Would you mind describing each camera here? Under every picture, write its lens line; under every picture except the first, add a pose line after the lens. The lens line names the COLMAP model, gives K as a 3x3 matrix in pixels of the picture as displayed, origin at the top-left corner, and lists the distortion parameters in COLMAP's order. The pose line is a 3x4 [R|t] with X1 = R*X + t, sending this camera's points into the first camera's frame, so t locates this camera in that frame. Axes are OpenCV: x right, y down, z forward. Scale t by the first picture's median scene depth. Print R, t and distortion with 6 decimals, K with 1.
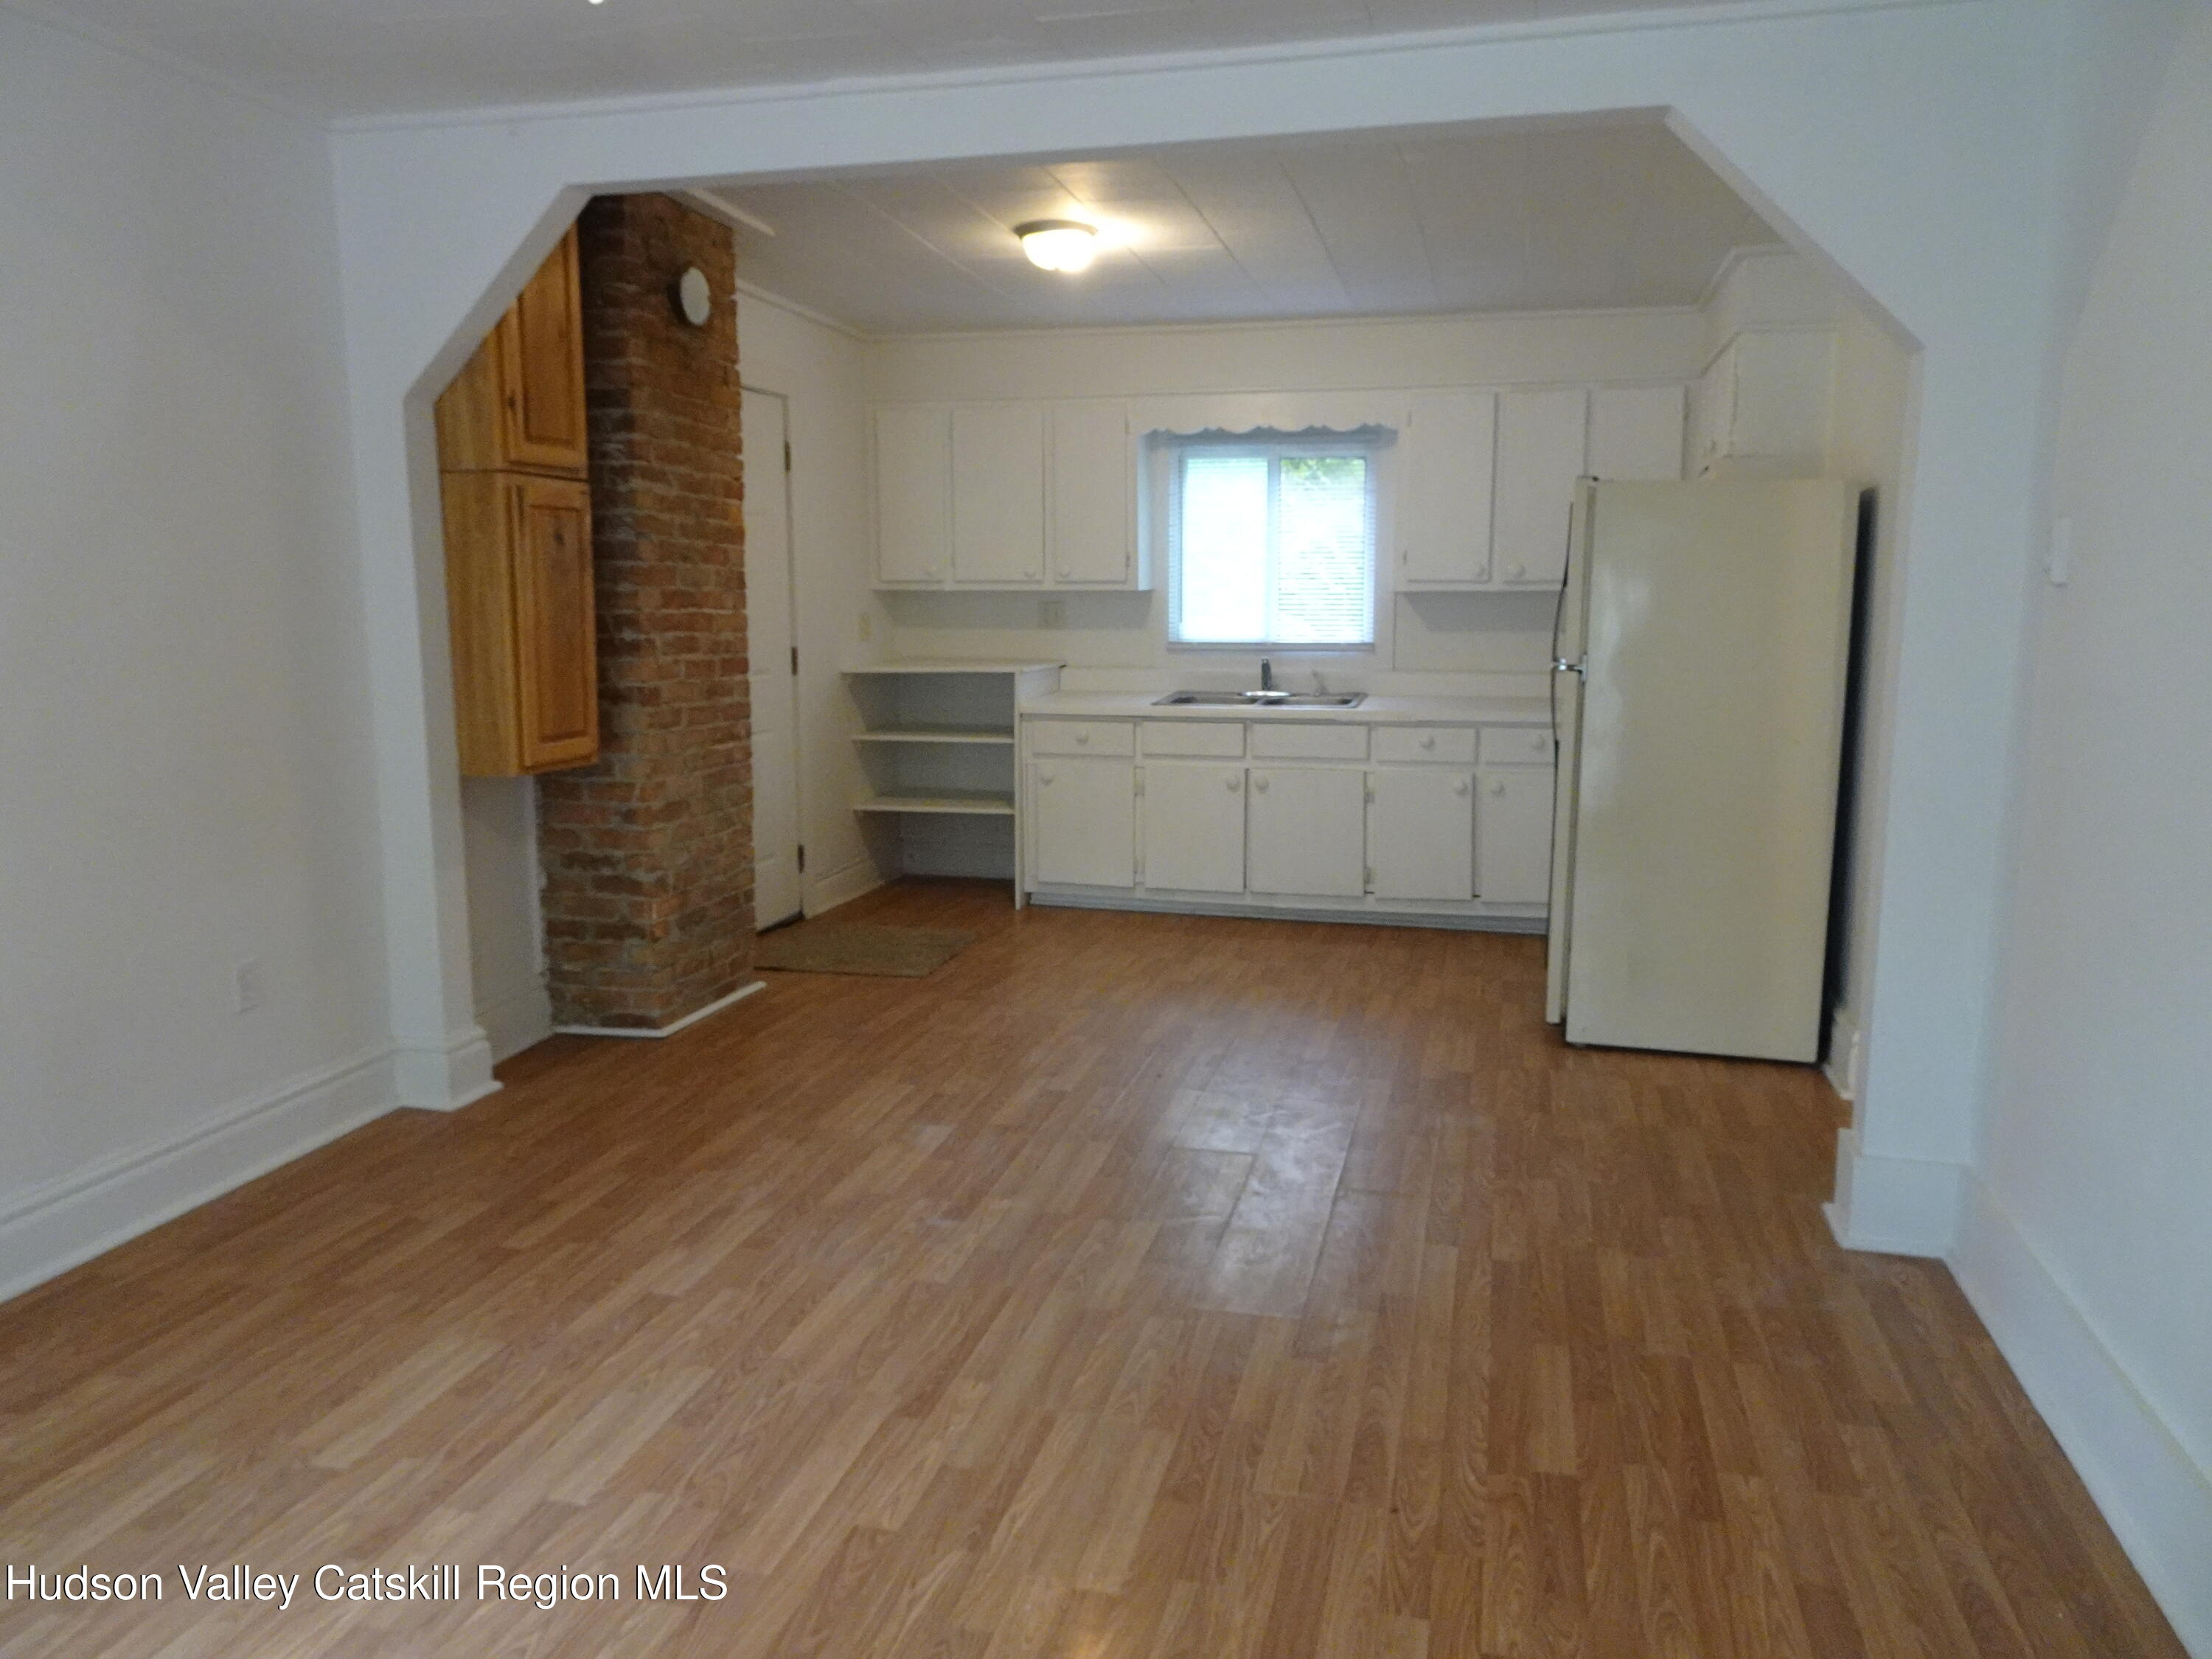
lens RADIAL K [[1595.2, 0, 1110.1], [0, 1595.2, 831.8], [0, 0, 1]] dist [-0.000941, 0.016290]
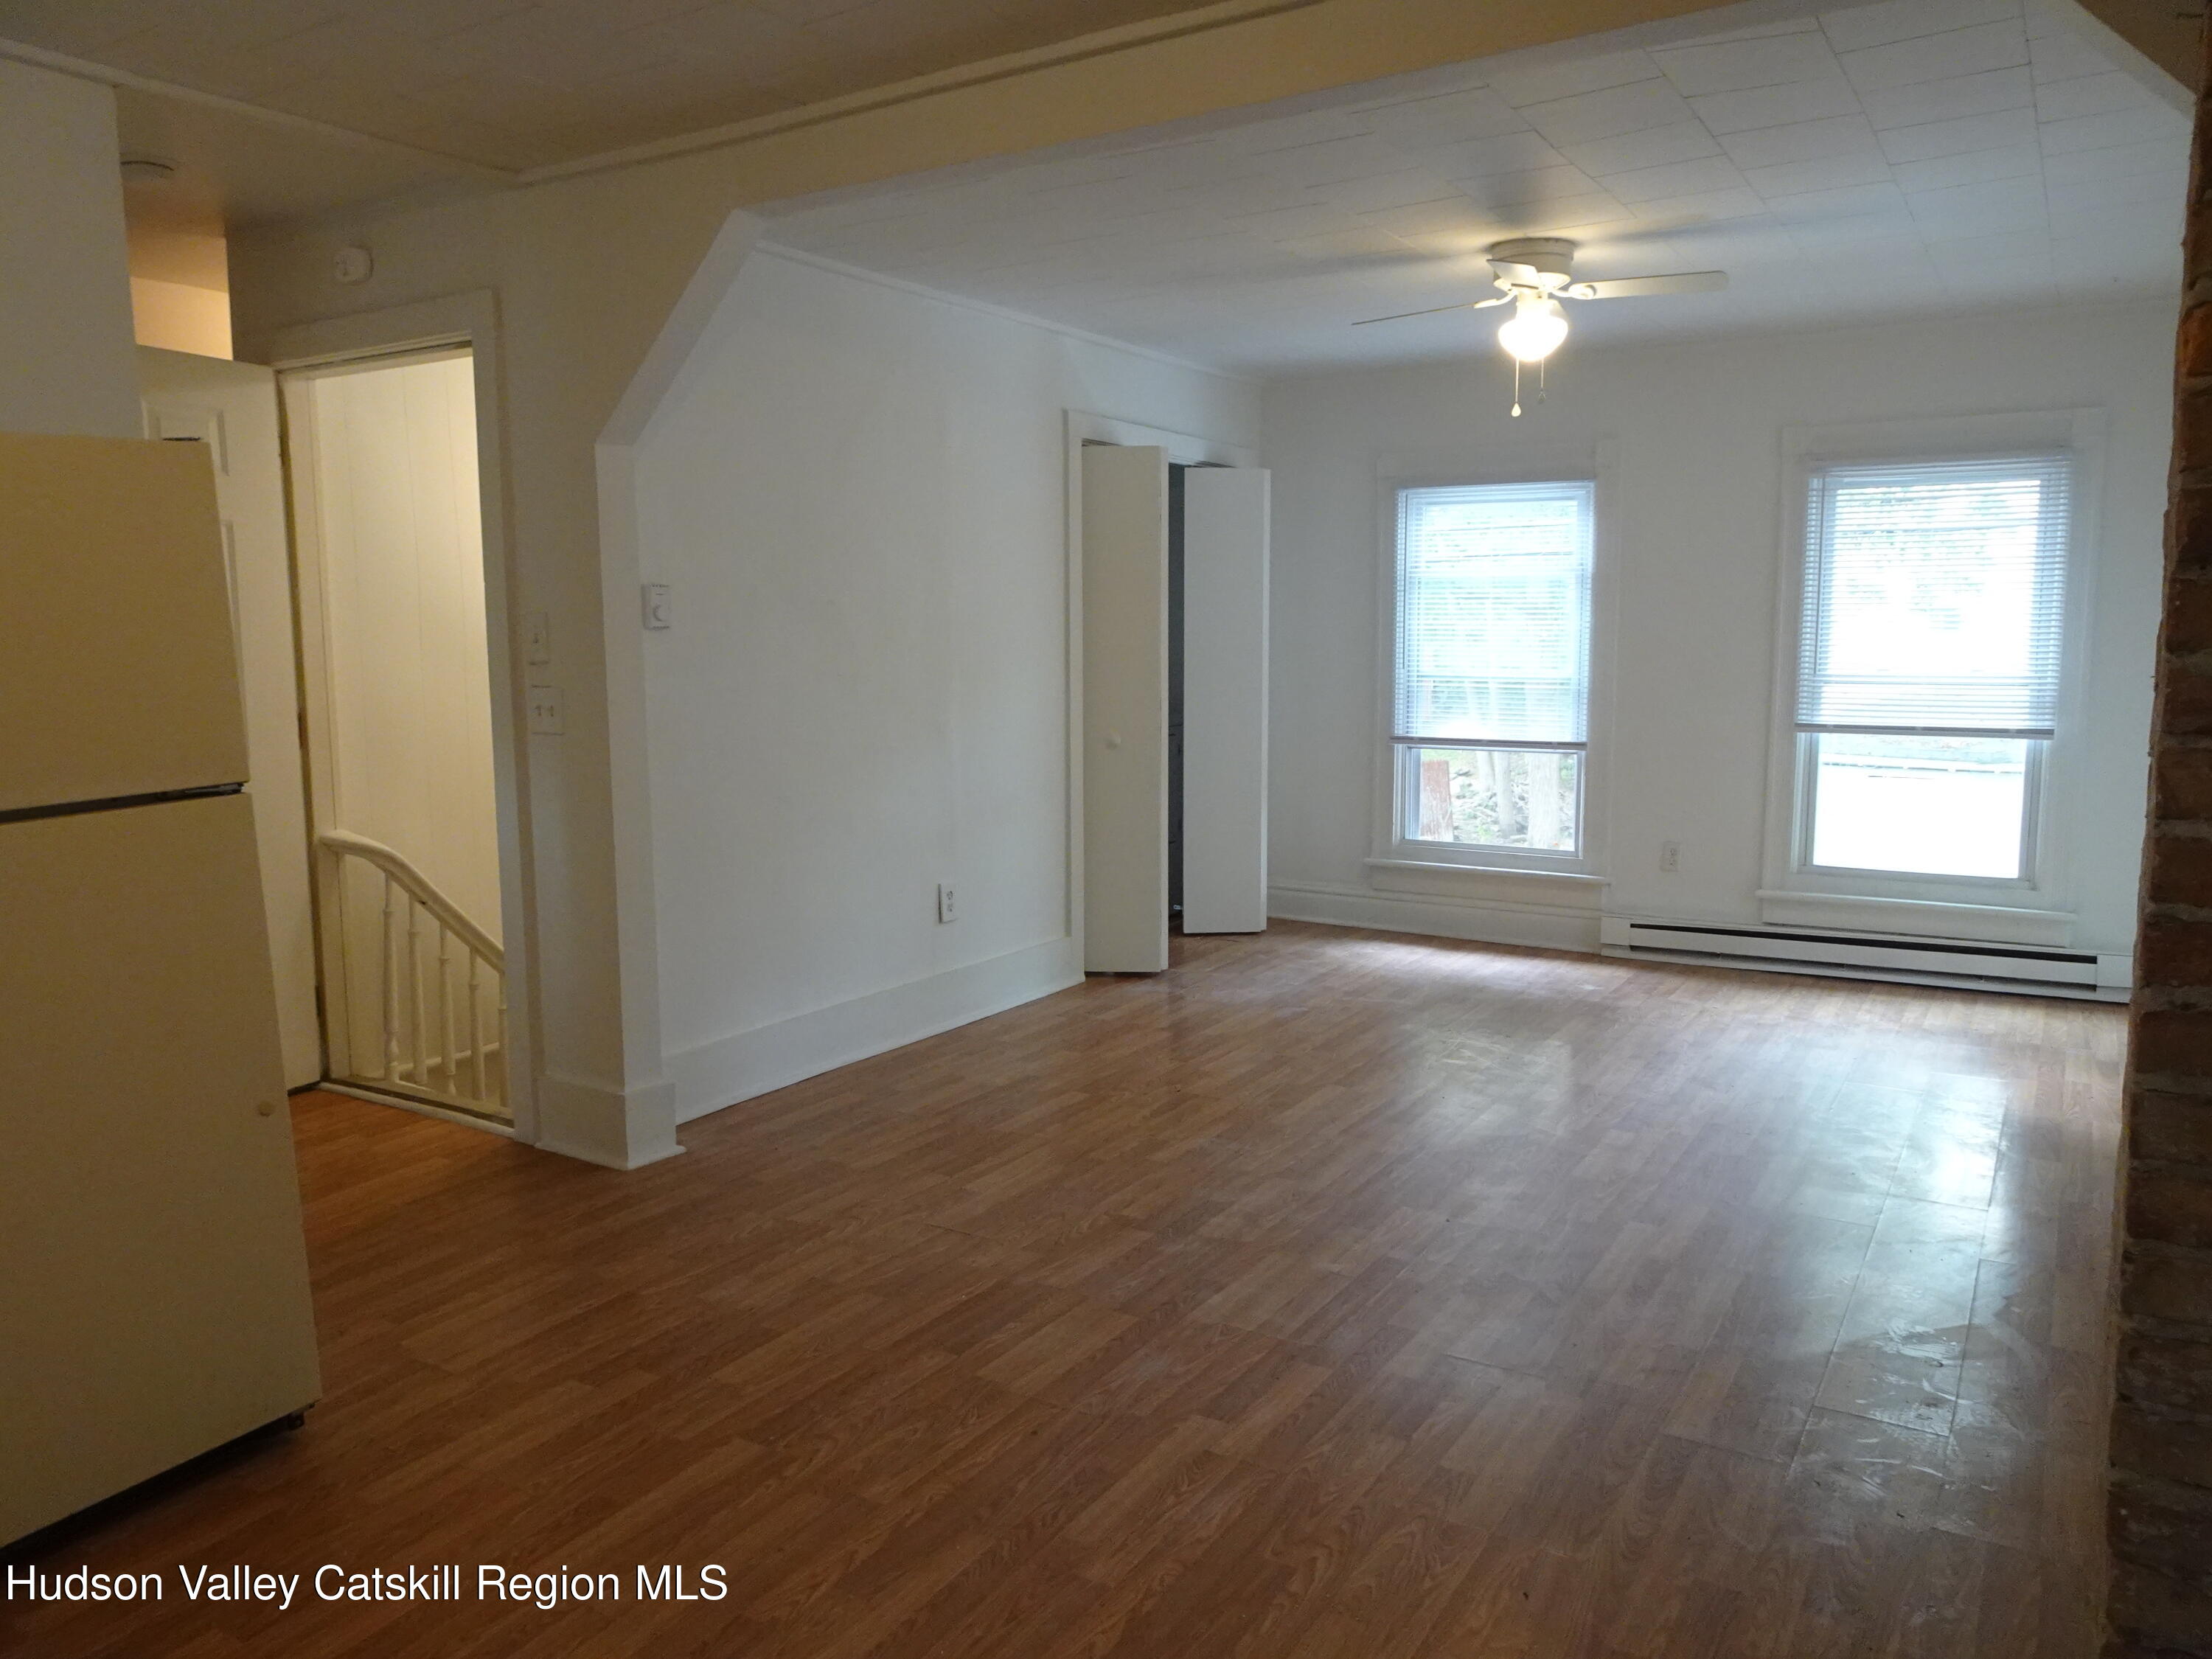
lens RADIAL K [[1595.2, 0, 1101.8], [0, 1595.2, 826.2], [0, 0, 1]] dist [-0.000941, 0.016290]
pose [[-0.954471, -0.032808, 0.296493, -0.141138], [0.051249, 0.961120, 0.271334, -0.198342], [-0.293867, 0.274176, -0.915680, 1.256752]]
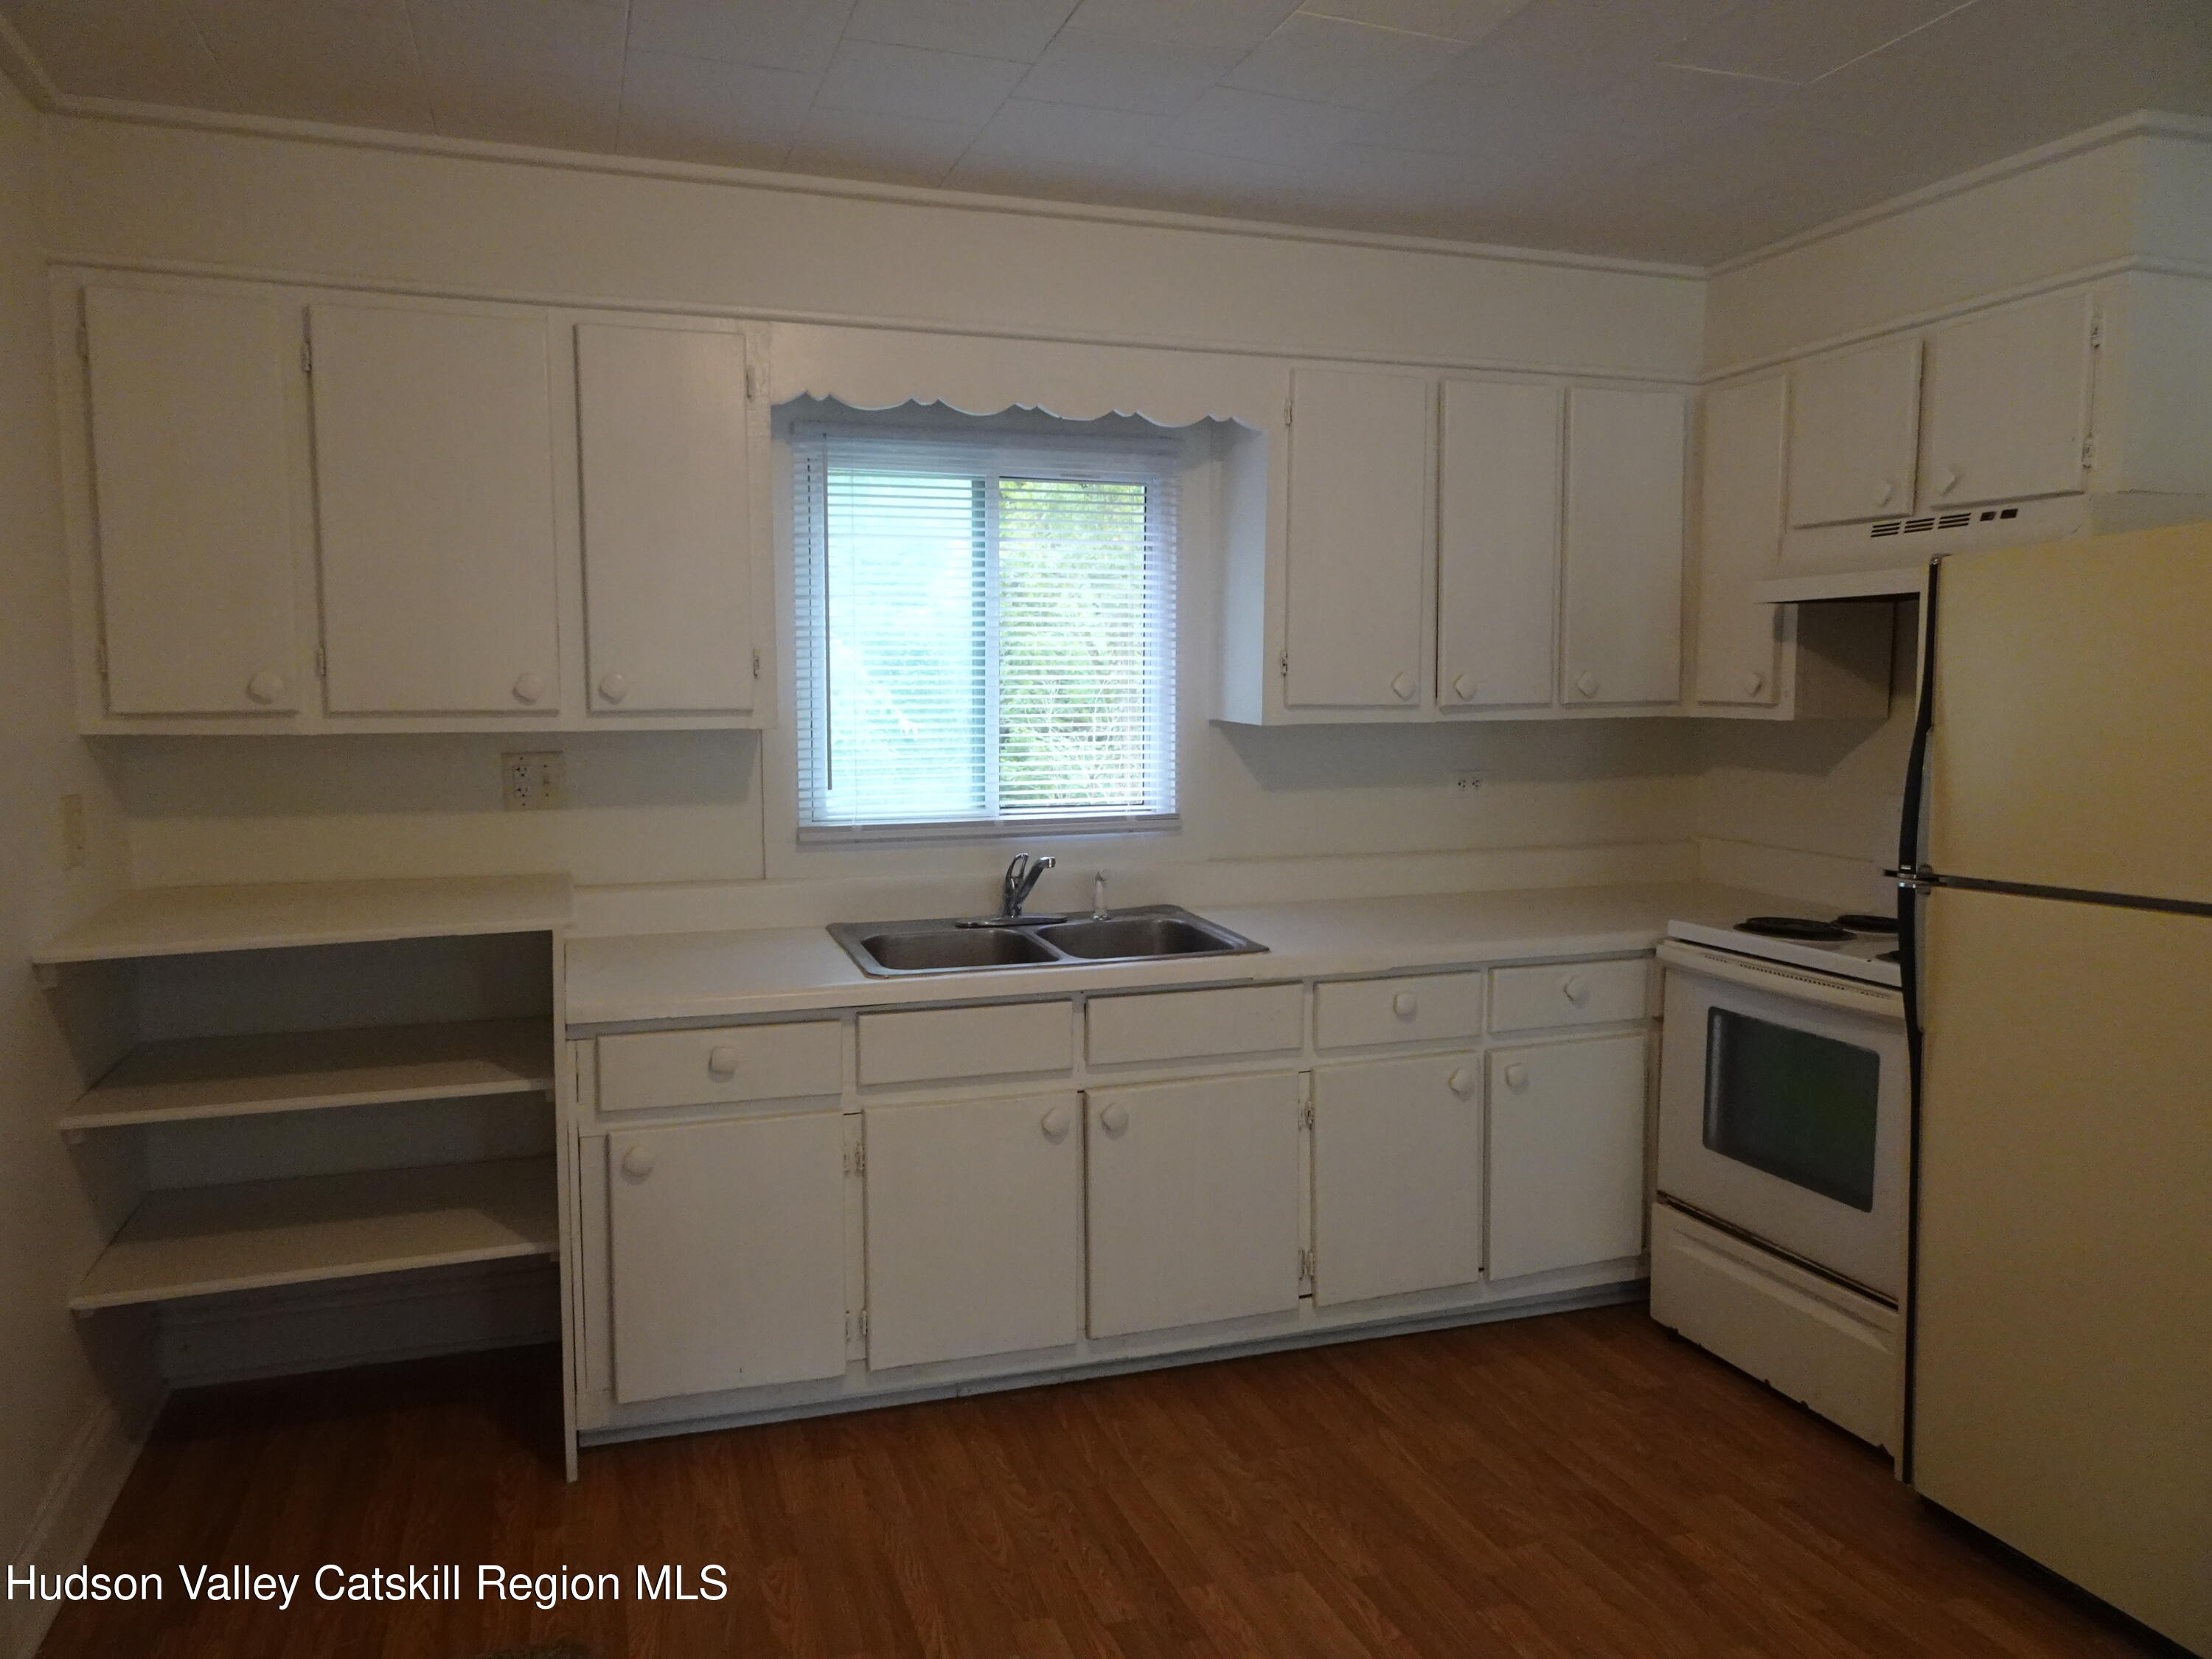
lens RADIAL K [[1595.2, 0, 1122.1], [0, 1595.2, 833.0], [0, 0, 1]] dist [-0.000941, 0.016290]
pose [[0.837885, -0.053146, 0.543254, -0.205521], [0.083971, 0.995952, -0.032079, -0.127121], [-0.539349, 0.072496, 0.838956, 0.721652]]
